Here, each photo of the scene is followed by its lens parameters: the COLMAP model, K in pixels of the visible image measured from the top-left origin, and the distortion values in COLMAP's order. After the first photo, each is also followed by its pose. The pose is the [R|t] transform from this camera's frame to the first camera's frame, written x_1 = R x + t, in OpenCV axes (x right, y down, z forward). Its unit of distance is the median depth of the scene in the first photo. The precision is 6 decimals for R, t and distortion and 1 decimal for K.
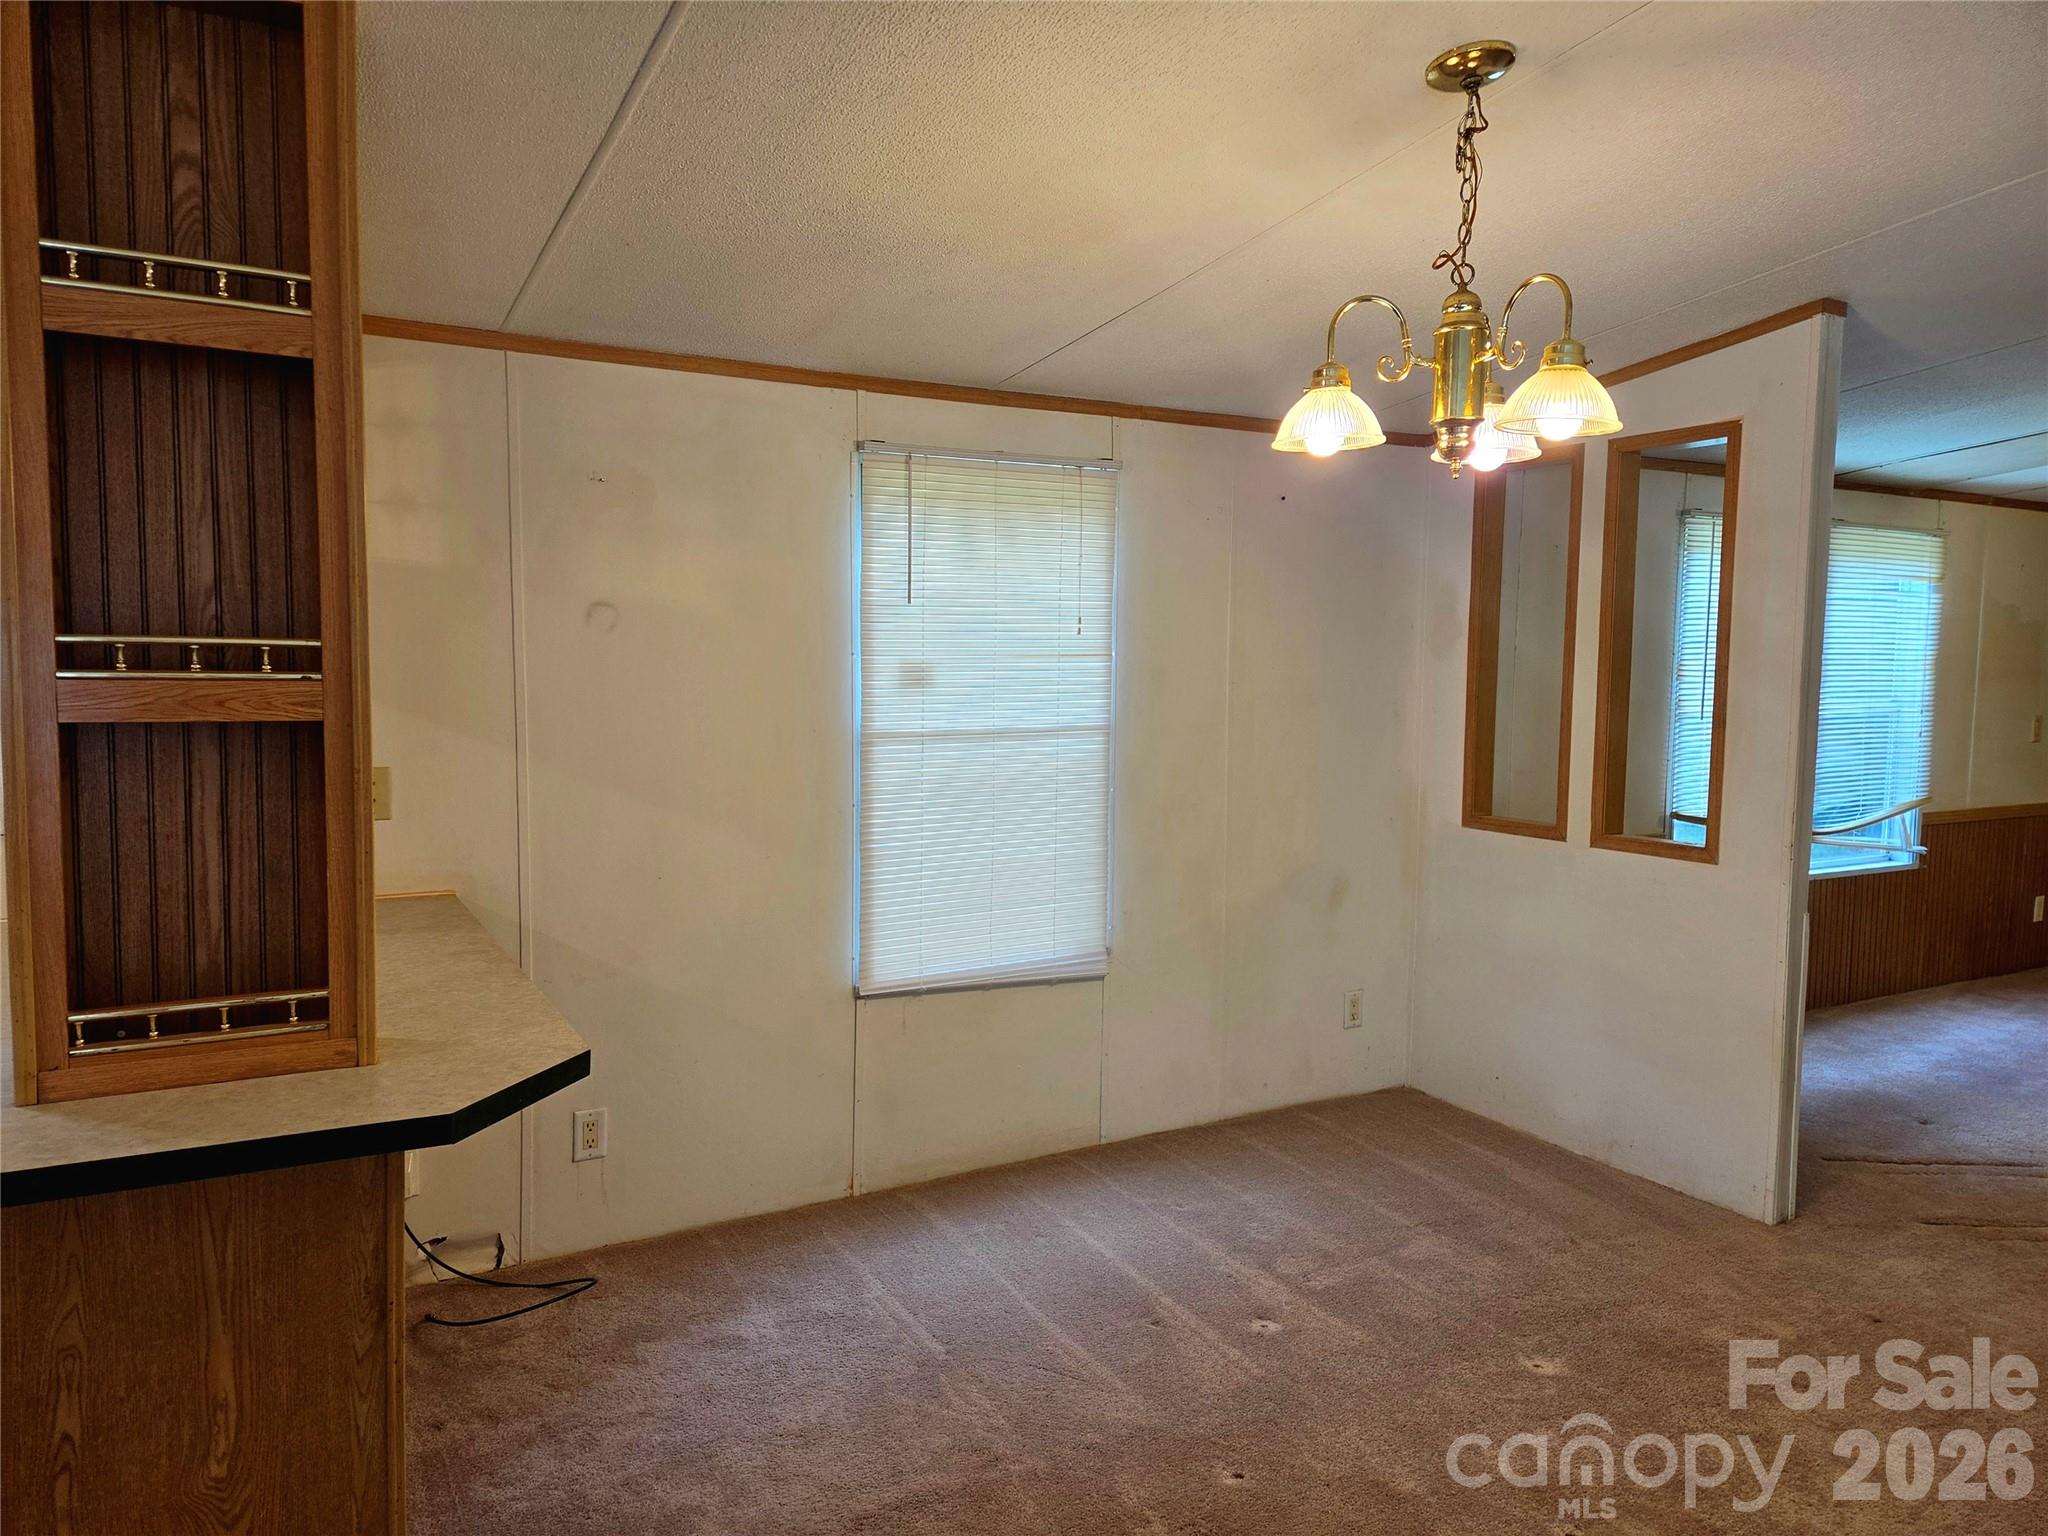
lens RADIAL K [[1380.6, 0, 985.6], [0, 1380.6, 763.2], [0, 0, 1]] dist [0.056622, -0.043908]
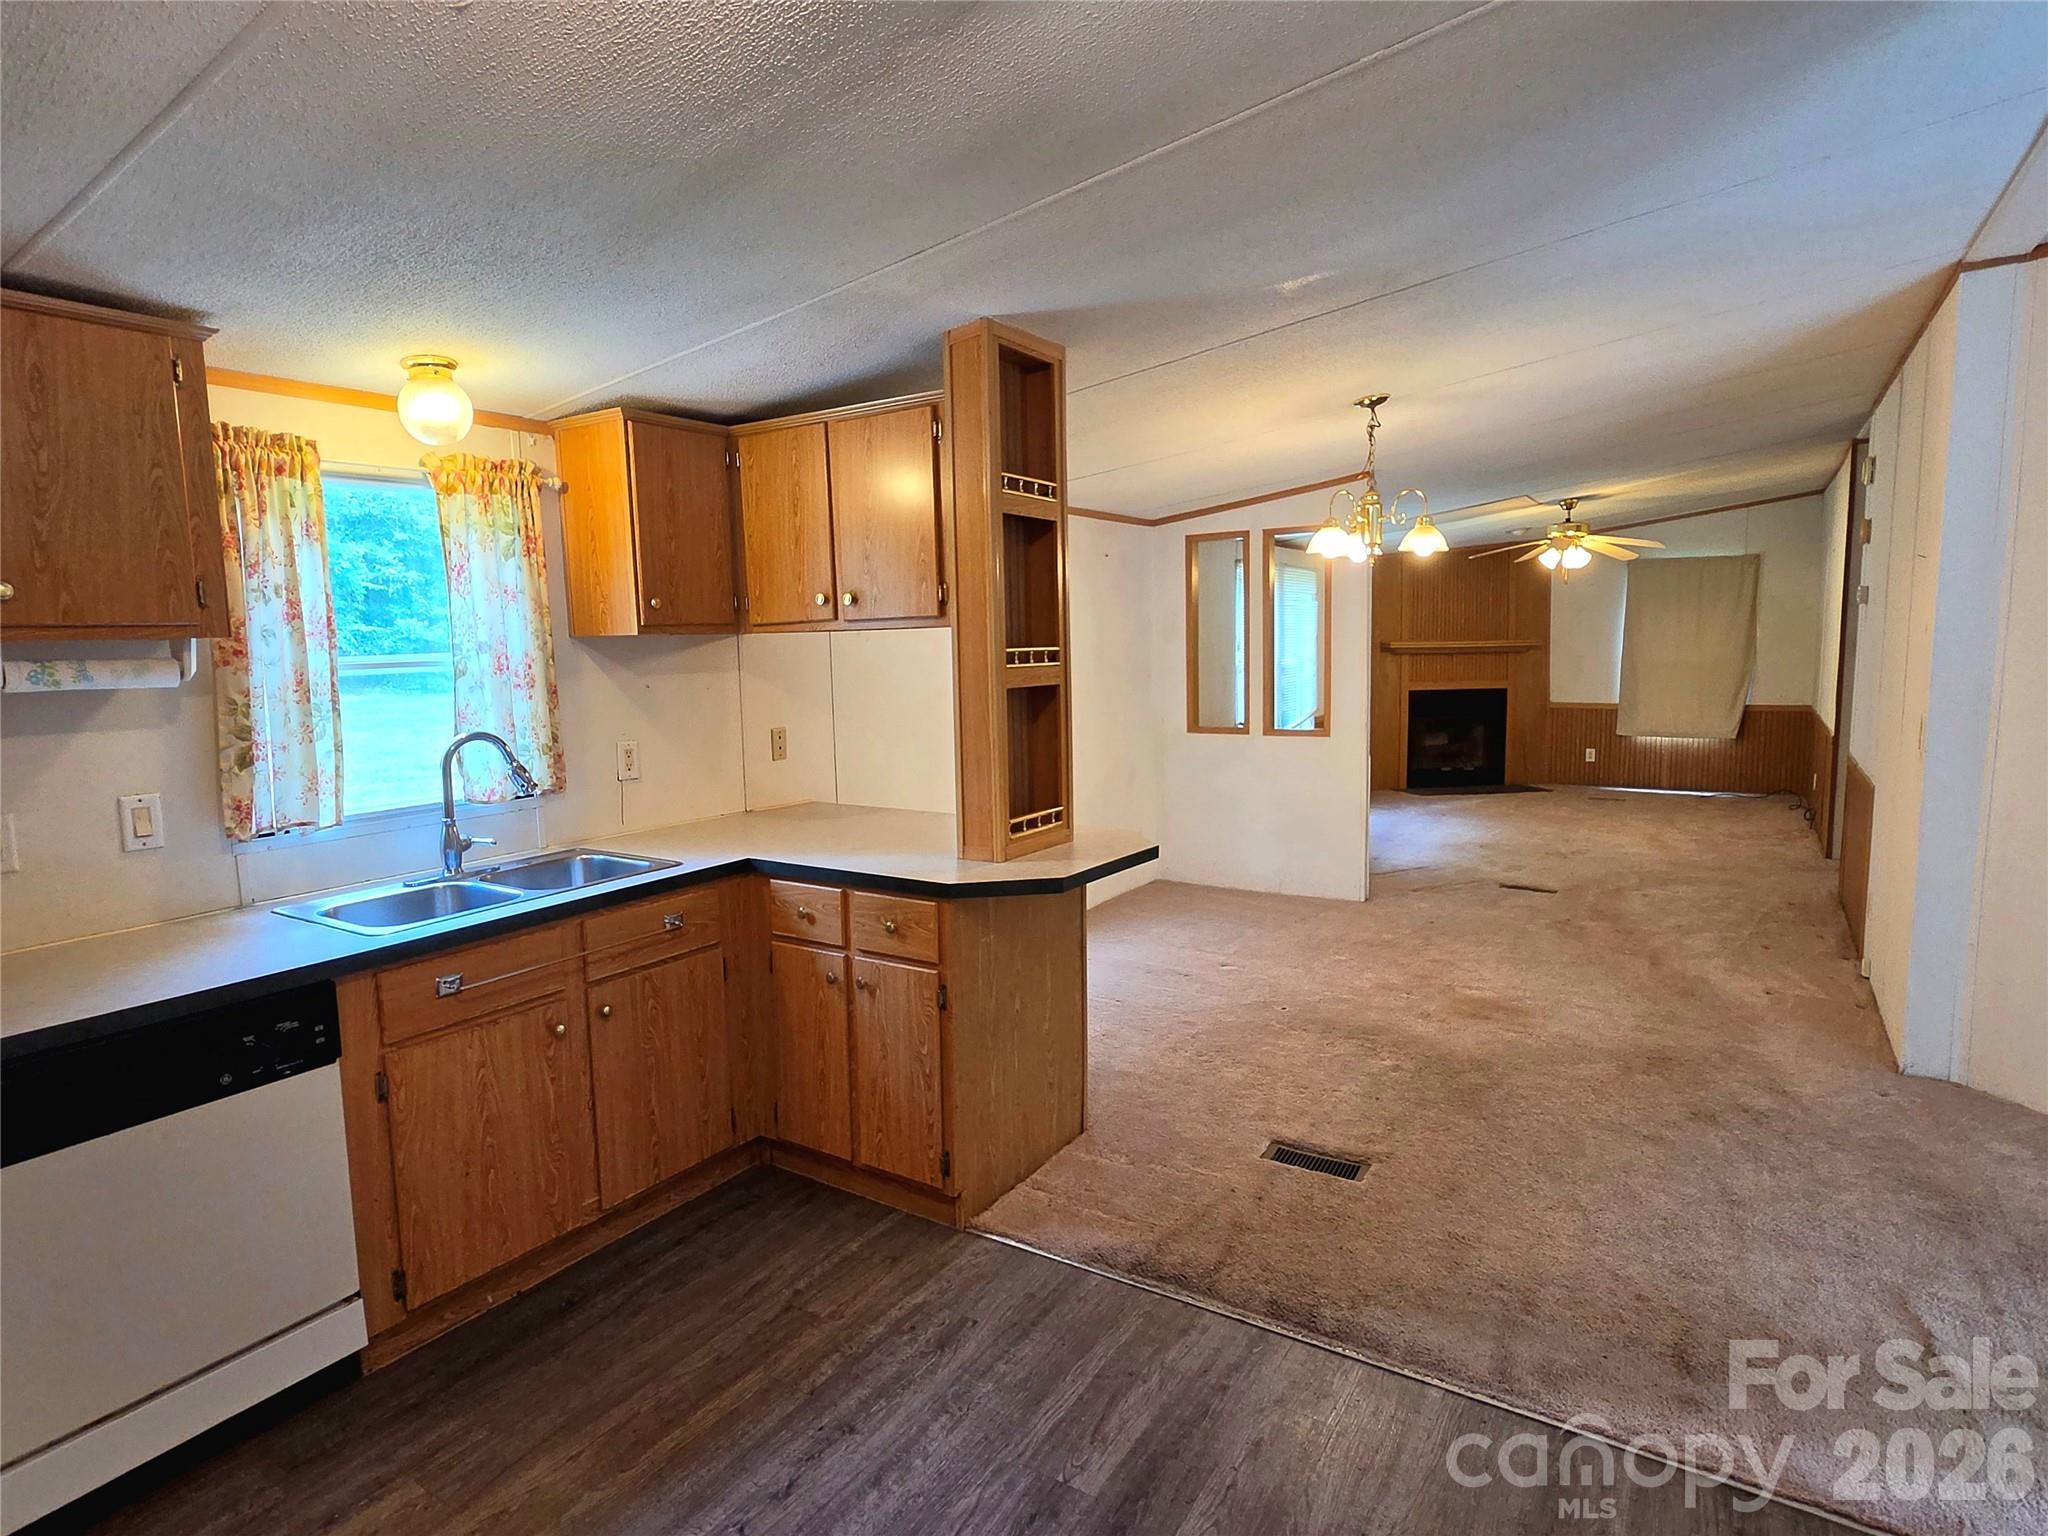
lens RADIAL K [[1121.1, 0, 1006.5], [0, 1121.1, 761.7], [0, 0, 1]] dist [-0.004089, 0.002018]
pose [[0.884518, -0.082742, 0.459109, -0.769794], [0.072070, 0.996567, 0.040756, 0.007475], [-0.460905, -0.002961, 0.887444, -0.297313]]
